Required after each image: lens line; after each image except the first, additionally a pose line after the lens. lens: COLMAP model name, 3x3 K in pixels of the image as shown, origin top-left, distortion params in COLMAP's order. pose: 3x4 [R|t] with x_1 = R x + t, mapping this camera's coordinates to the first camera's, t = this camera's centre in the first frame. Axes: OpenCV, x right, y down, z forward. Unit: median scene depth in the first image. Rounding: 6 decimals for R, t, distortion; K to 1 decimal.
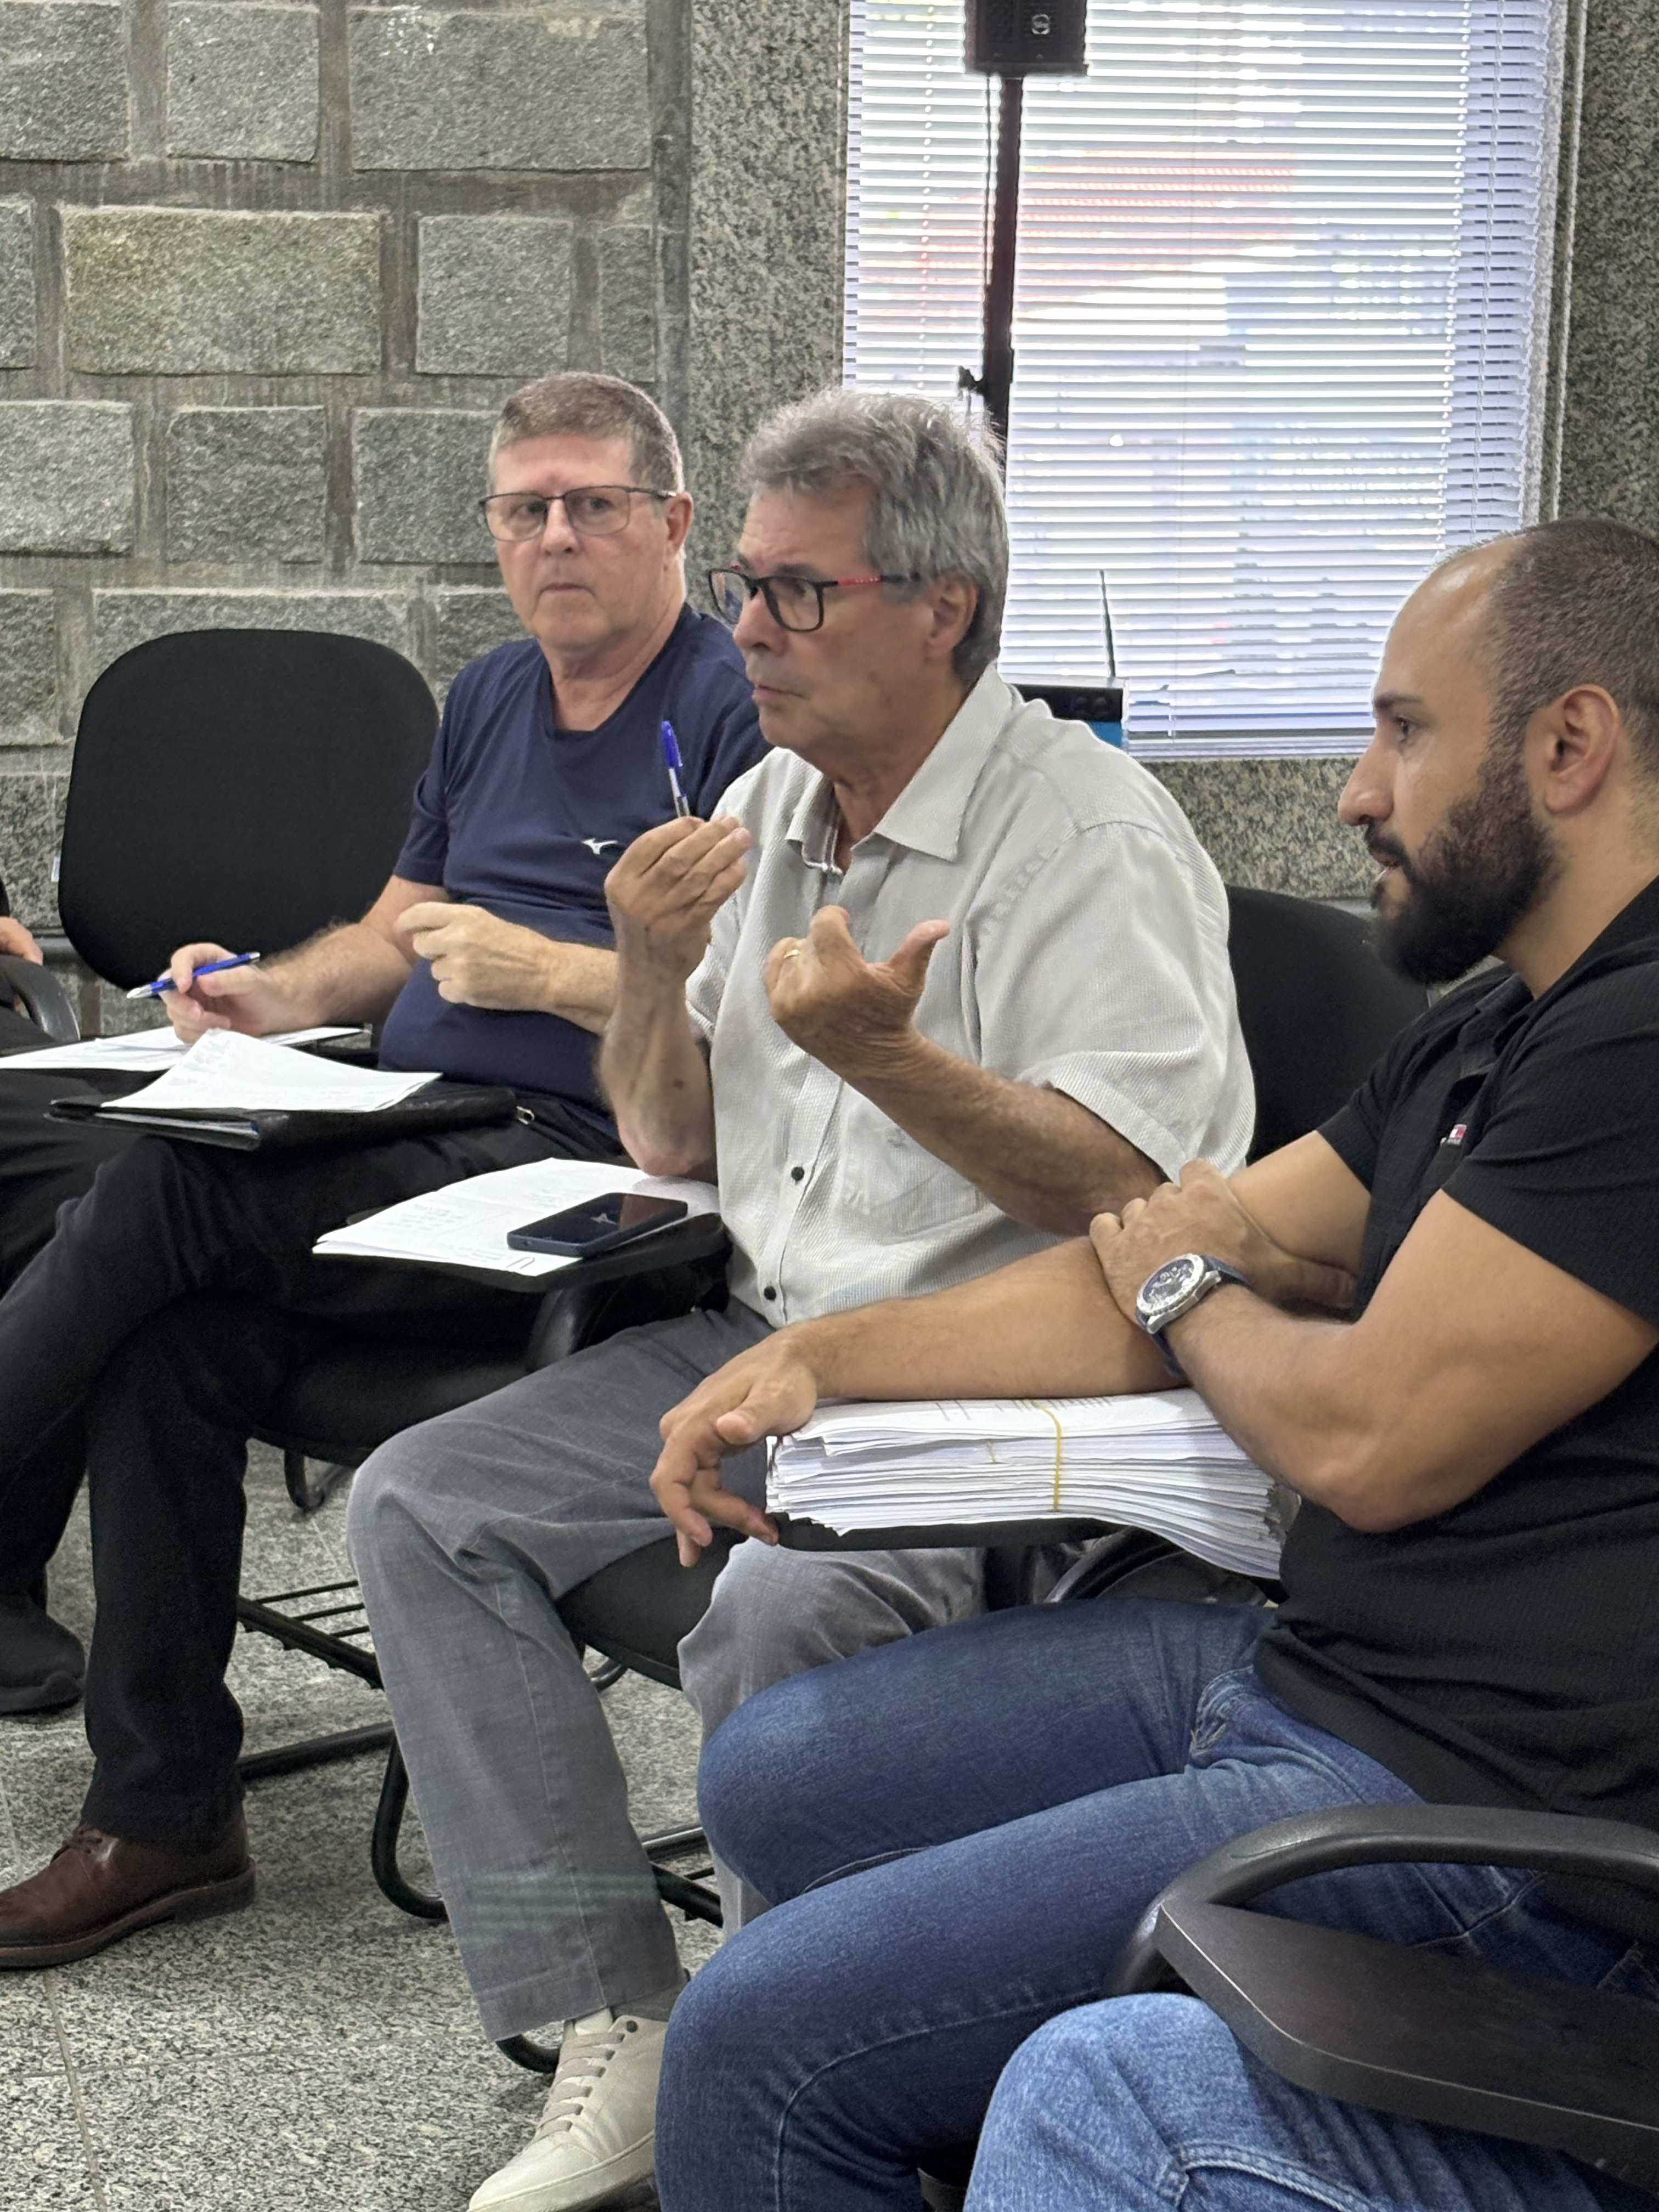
lens RADIAL K [[4598.6, 0, 826.6], [0, 4598.6, 1105.7], [0, 0, 1]] dist [0.170045, 0.000000]
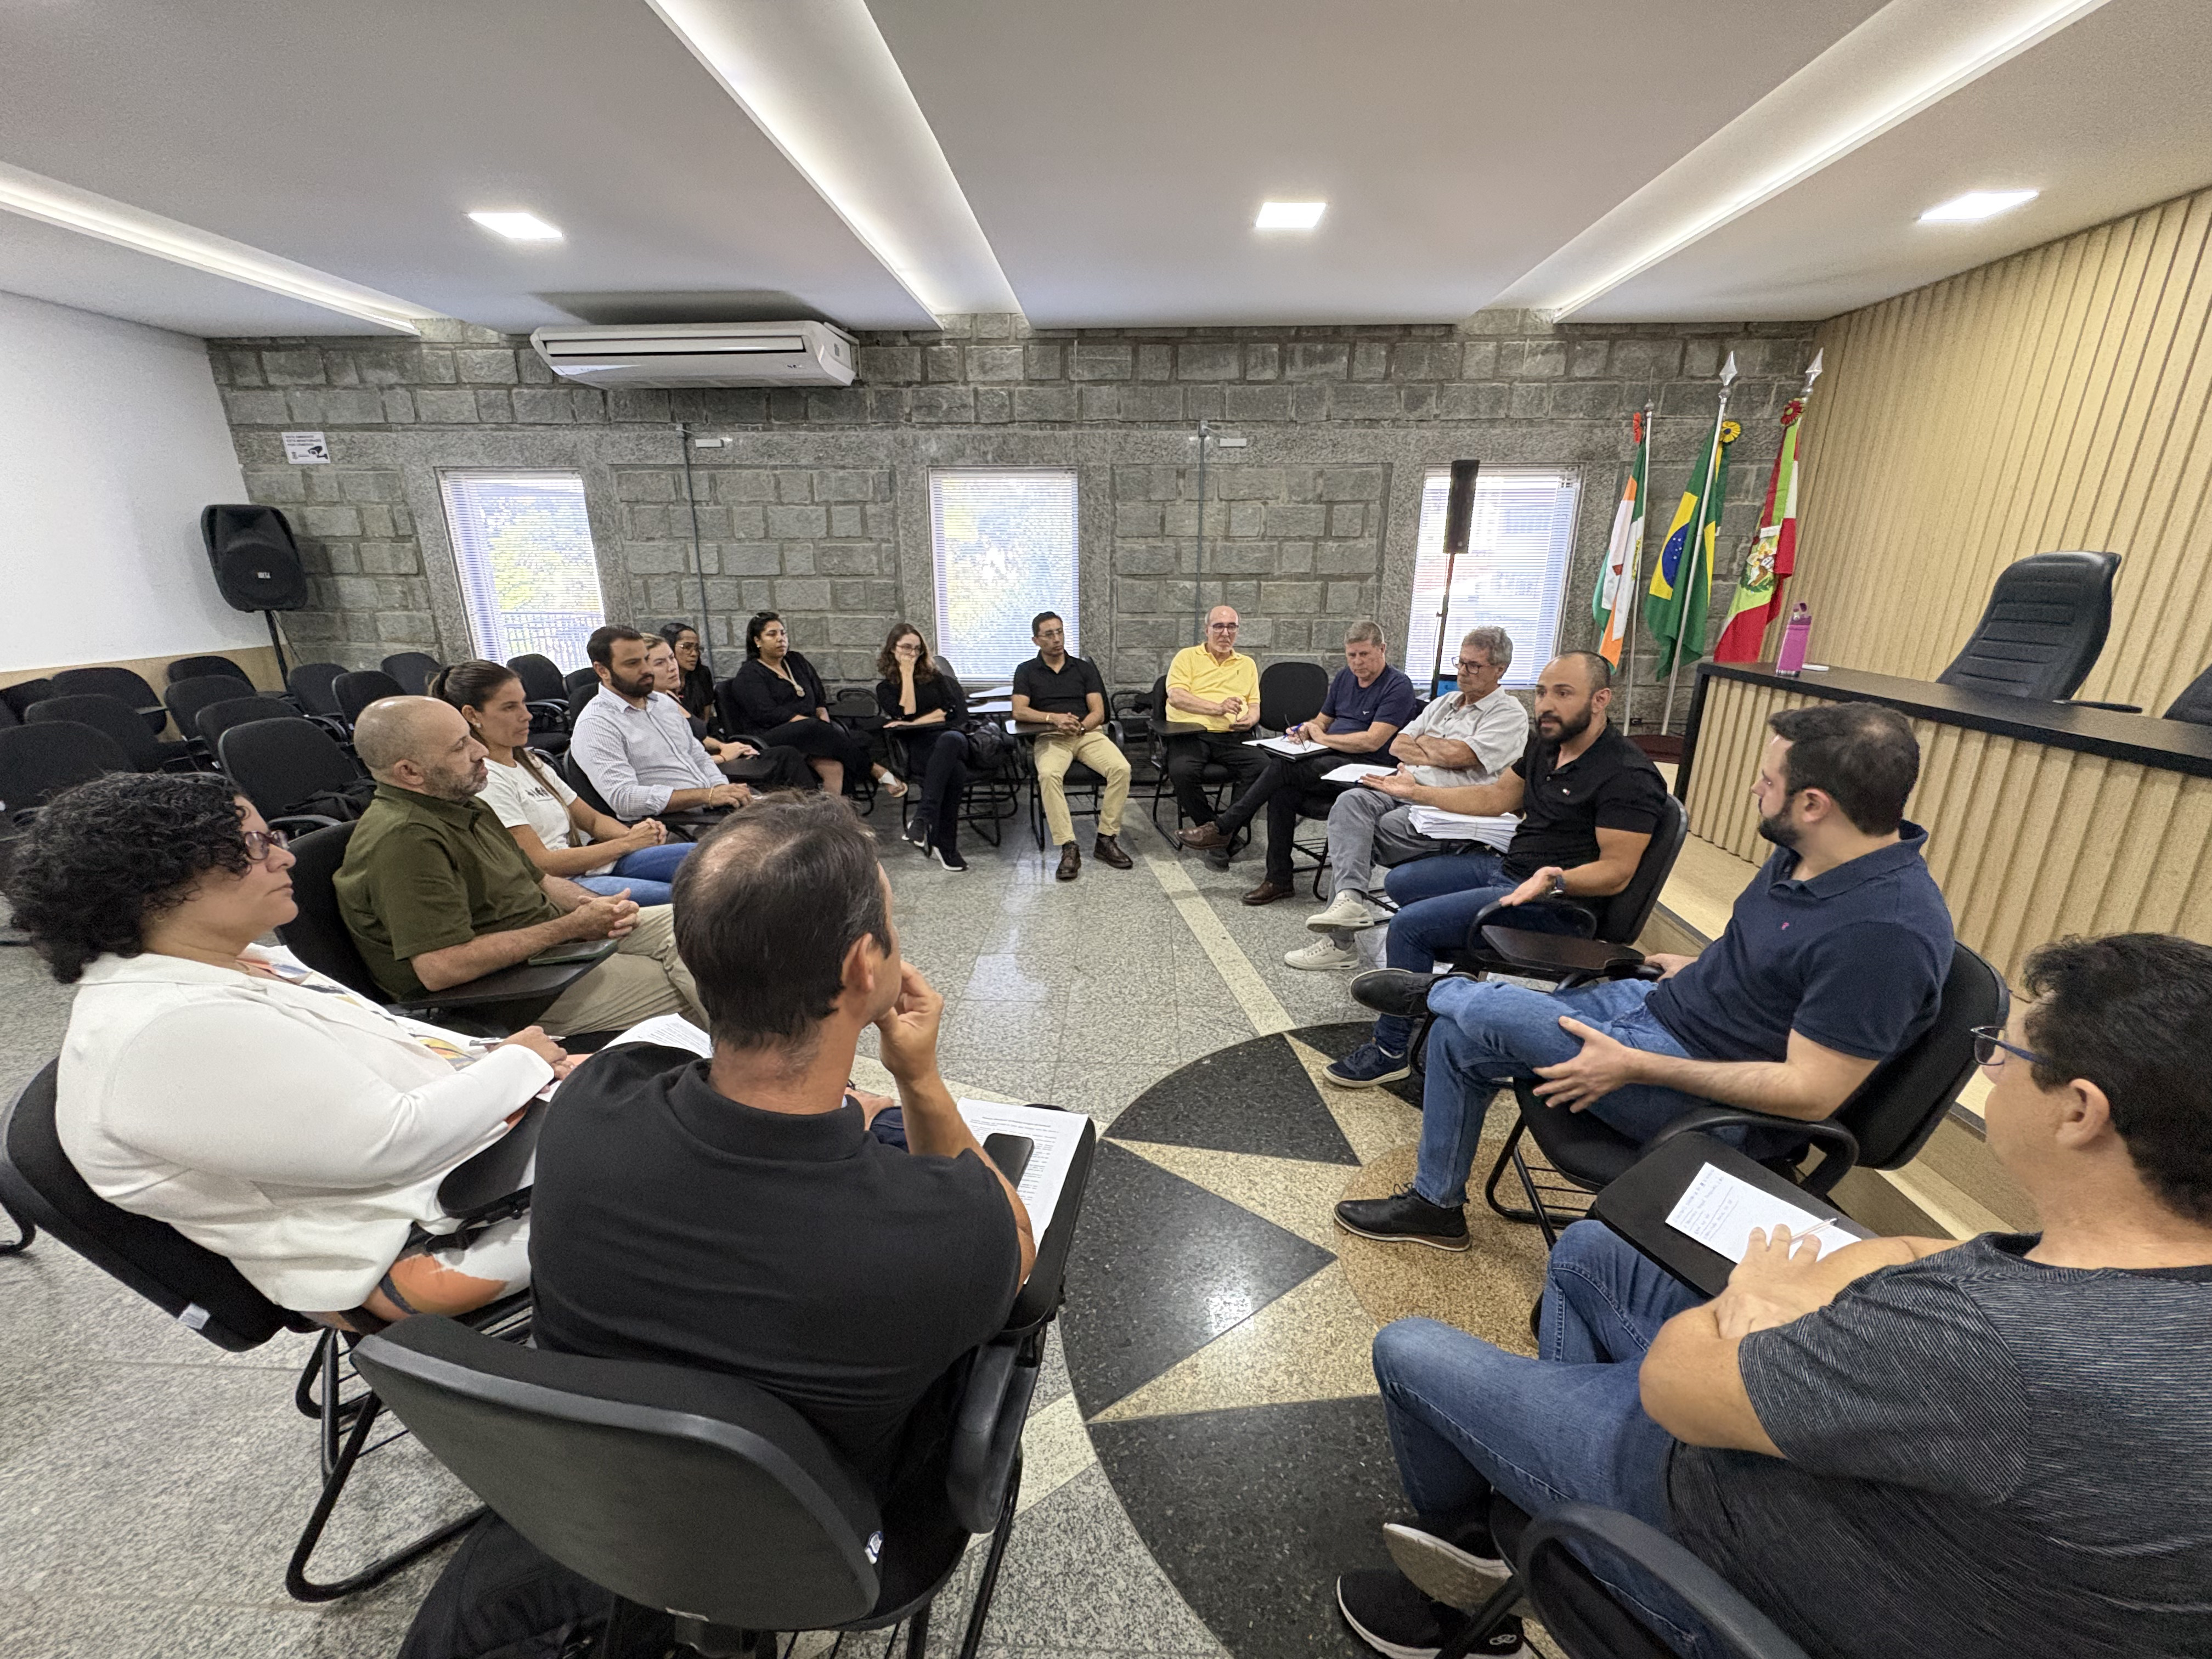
lens RADIAL K [[869.2, 0, 1105.1], [0, 869.2, 830.6], [0, 0, 1]] dist [0.001559, 0.000138]
pose [[0.954785, 0.070094, -0.288916, -0.025323], [-0.041578, 0.993740, 0.103690, -0.003359], [0.294375, -0.086989, 0.951723, -0.042095]]
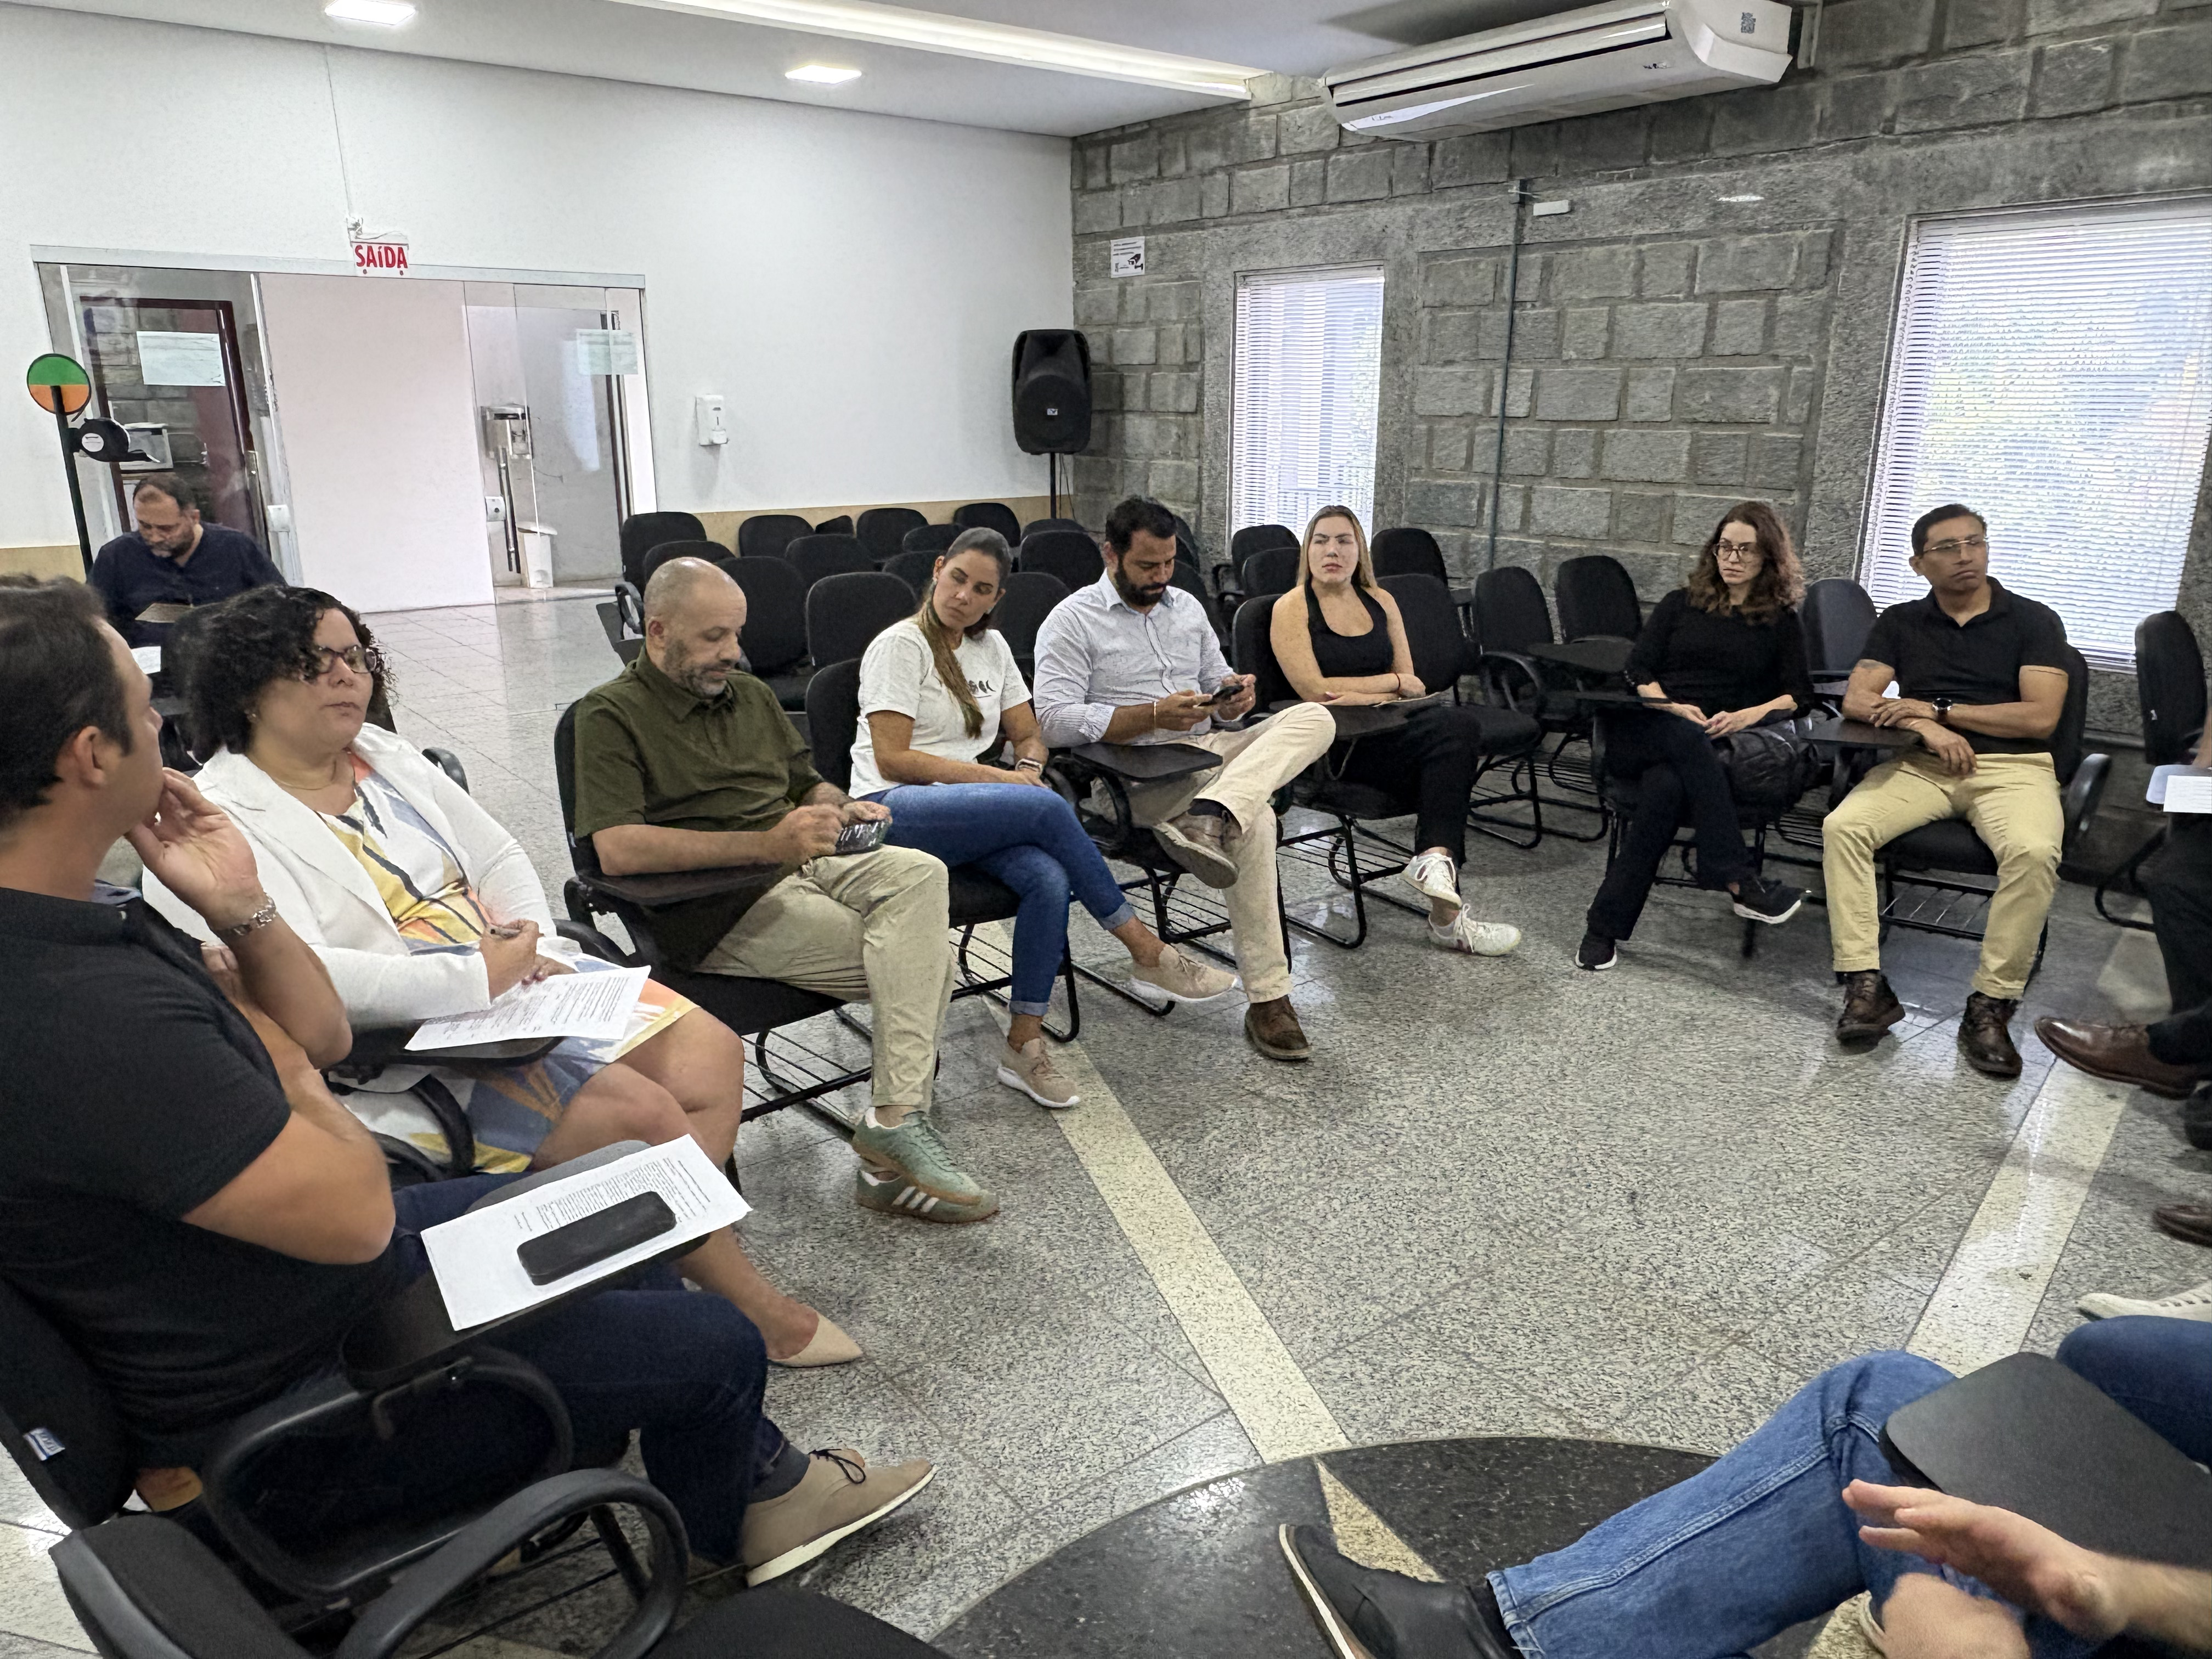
lens RADIAL K [[1501.6, 0, 1129.2], [0, 1501.6, 828.1], [0, 0, 1]] dist [-0.000213, 0.003579]
pose [[0.405256, 0.238338, -0.882589, 0.141275], [-0.177244, 0.967584, 0.179906, -0.032748], [0.896857, 0.083526, 0.434363, 0.106576]]
